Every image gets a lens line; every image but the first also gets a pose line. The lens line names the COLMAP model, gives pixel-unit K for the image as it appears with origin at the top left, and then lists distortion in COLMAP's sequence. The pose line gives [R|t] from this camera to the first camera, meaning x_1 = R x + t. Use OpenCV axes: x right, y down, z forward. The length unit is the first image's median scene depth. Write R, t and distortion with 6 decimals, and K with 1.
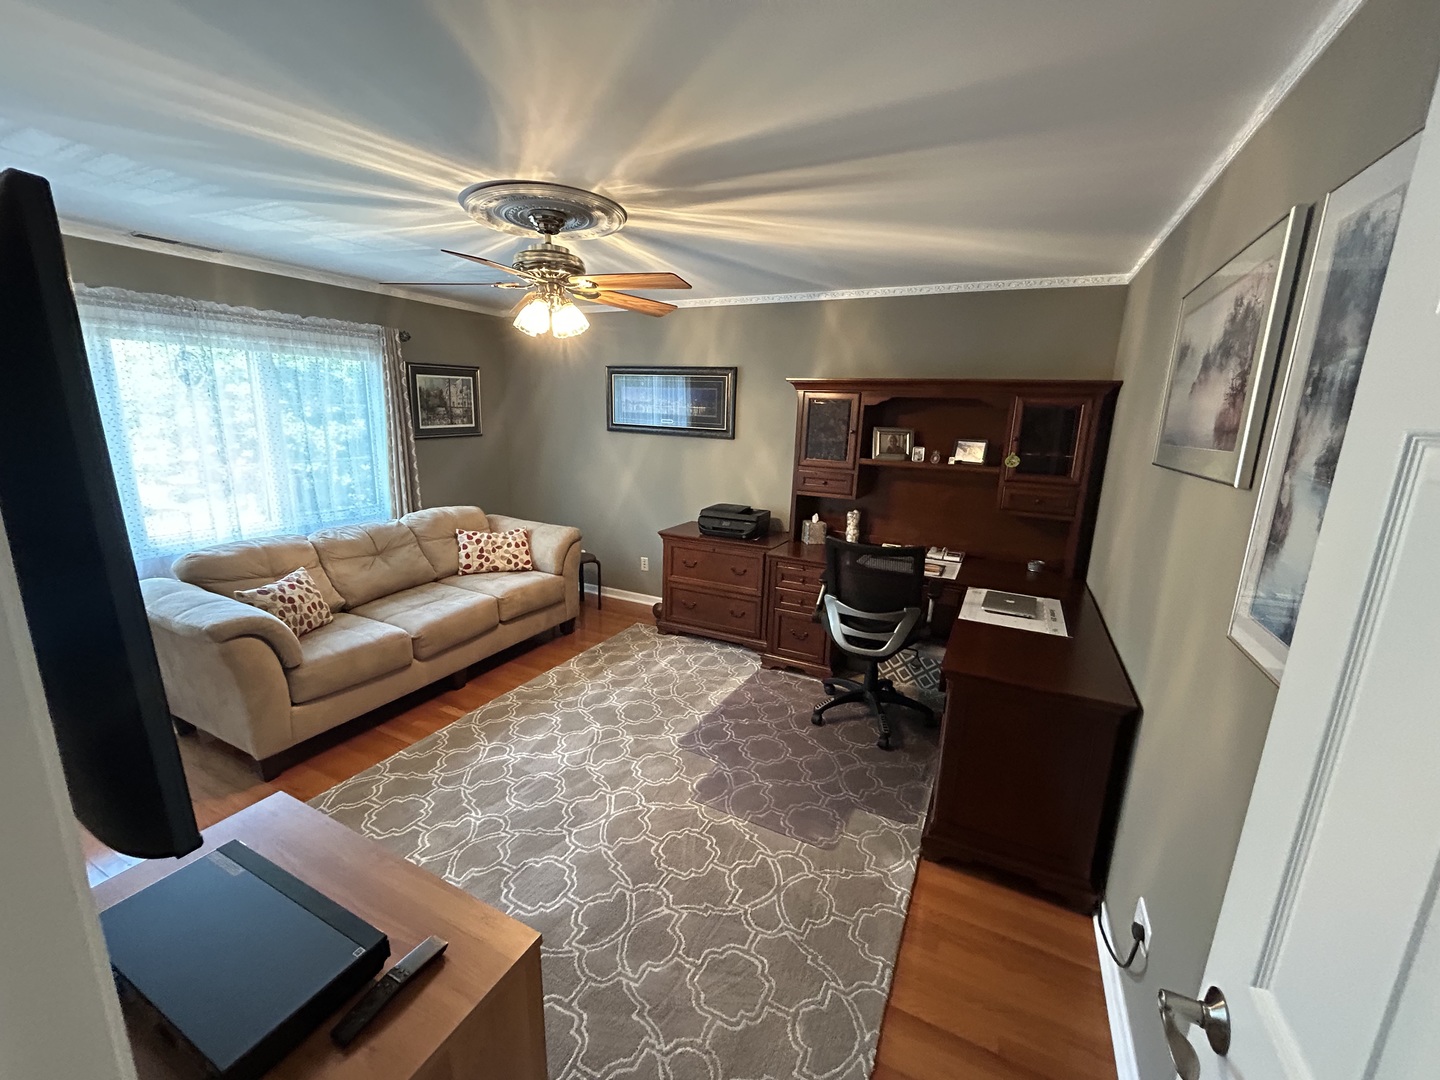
lens RADIAL K [[581.5, 0, 717.1], [0, 581.5, 542.7], [0, 0, 1]] dist [0.000129, 0.000134]
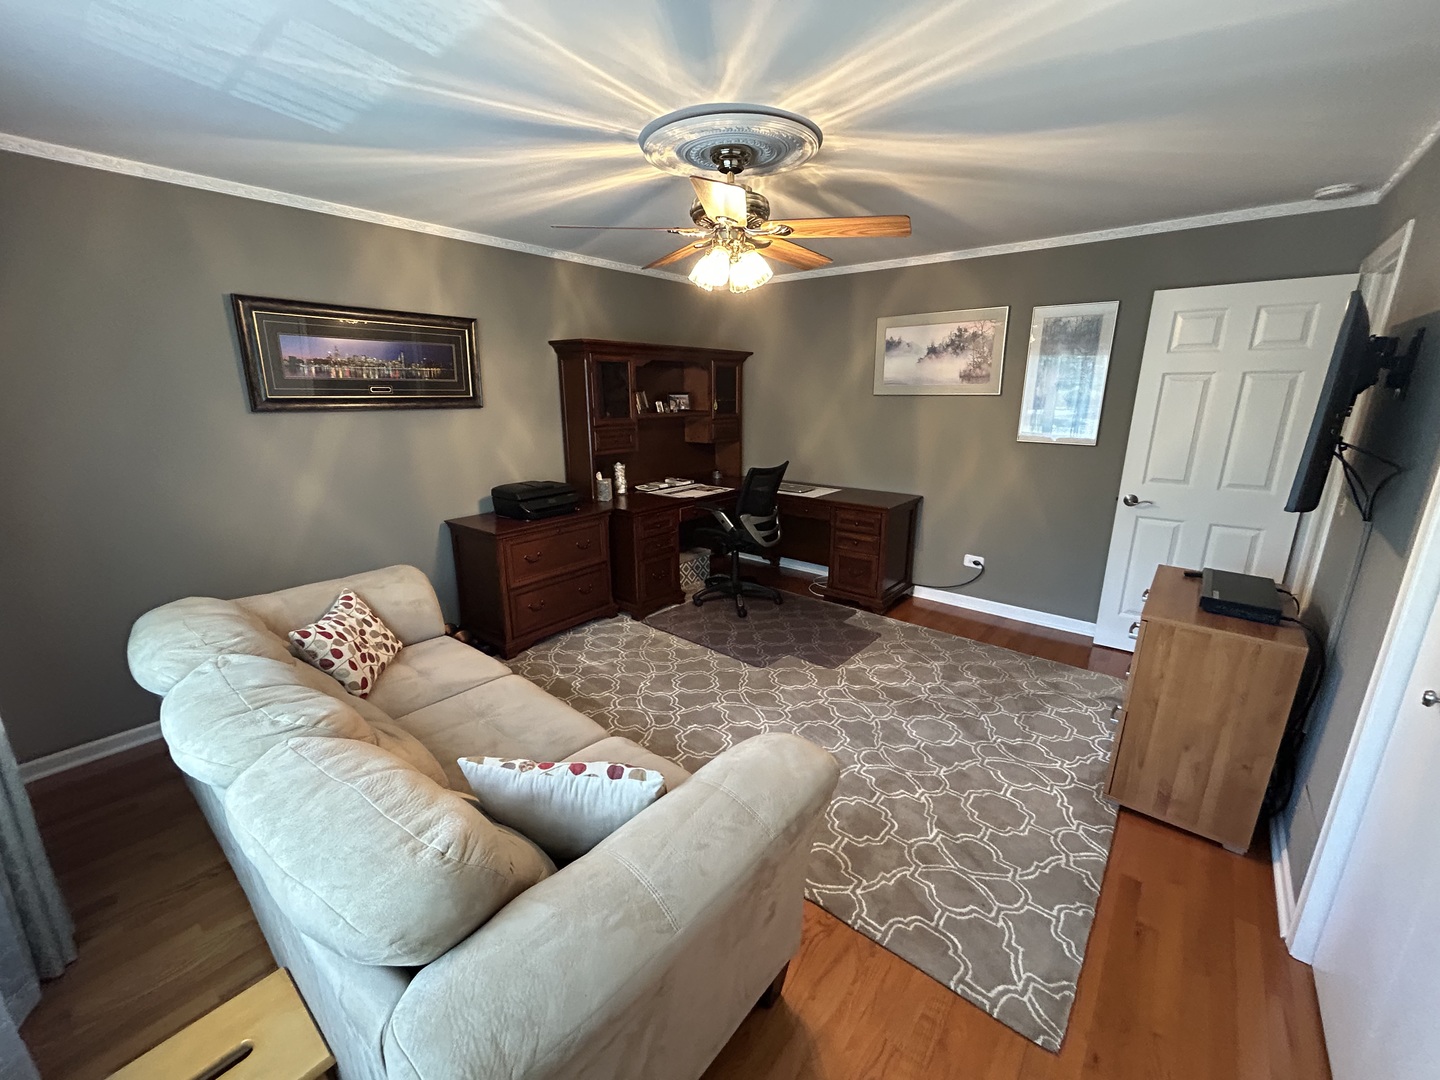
lens RADIAL K [[581.5, 0, 717.1], [0, 581.5, 542.7], [0, 0, 1]] dist [0.000129, 0.000134]
pose [[0.226044, -0.282252, 0.932329, -1.008058], [0.221997, 0.946843, 0.232823, -0.160292], [-0.948484, 0.154346, 0.276688, 0.672478]]
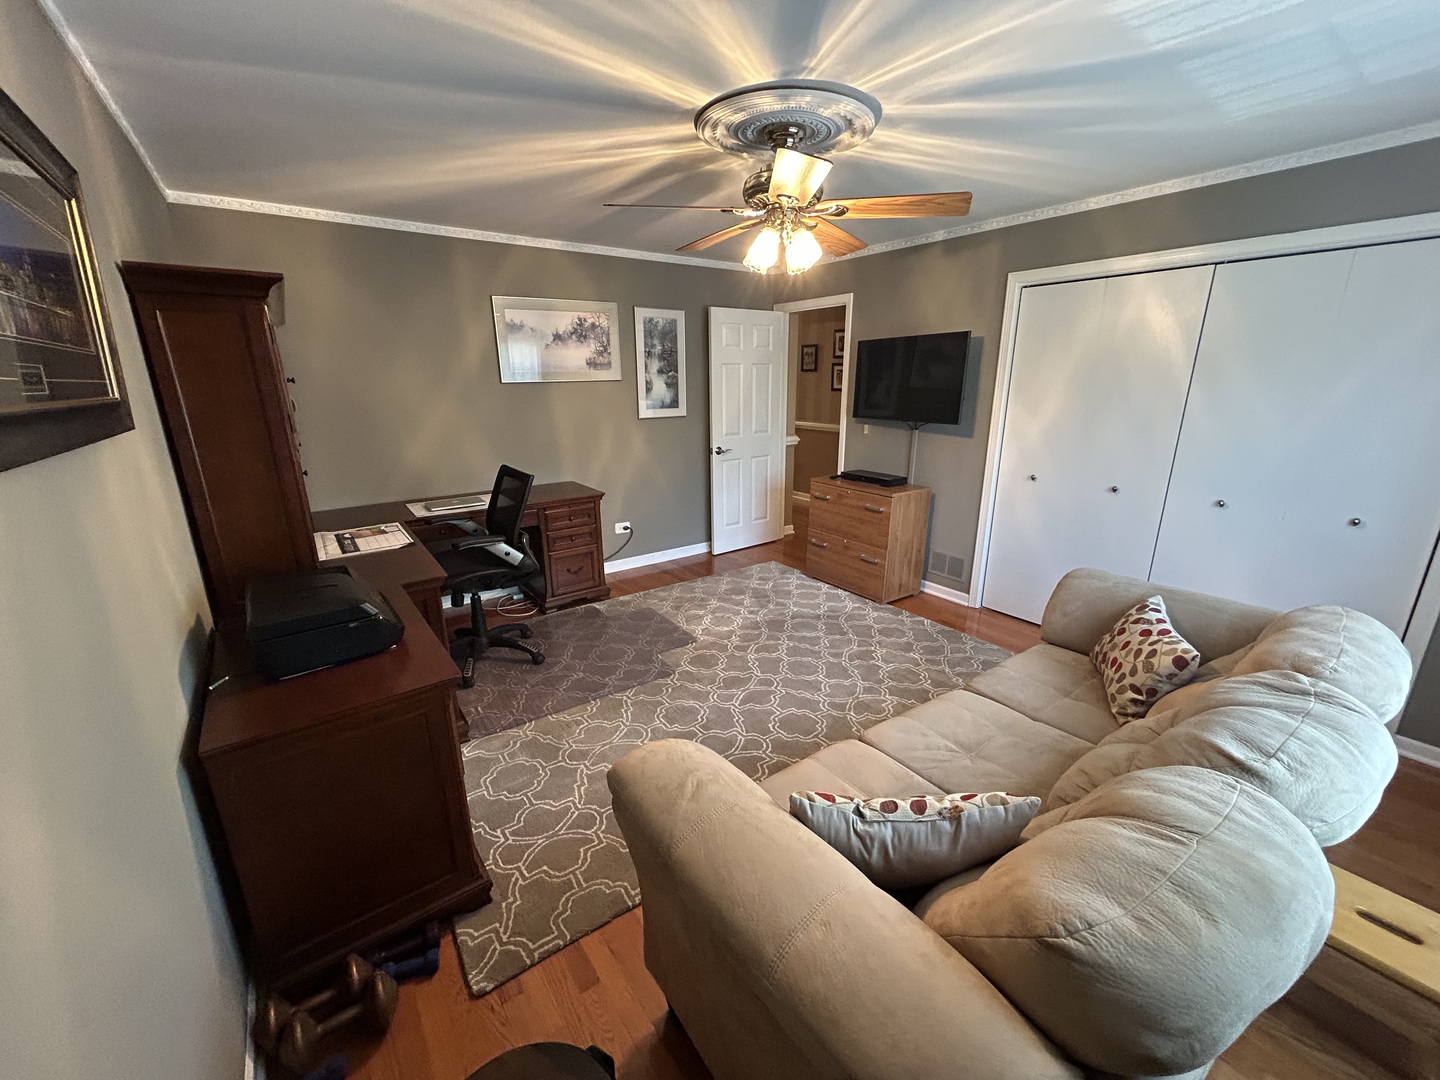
lens RADIAL K [[581.5, 0, 717.1], [0, 581.5, 542.7], [0, 0, 1]] dist [0.000129, 0.000134]
pose [[-0.887842, -0.152446, 0.434163, -0.526627], [0.080352, 0.877667, 0.472487, -0.340162], [-0.453079, 0.454379, -0.766980, 1.557733]]
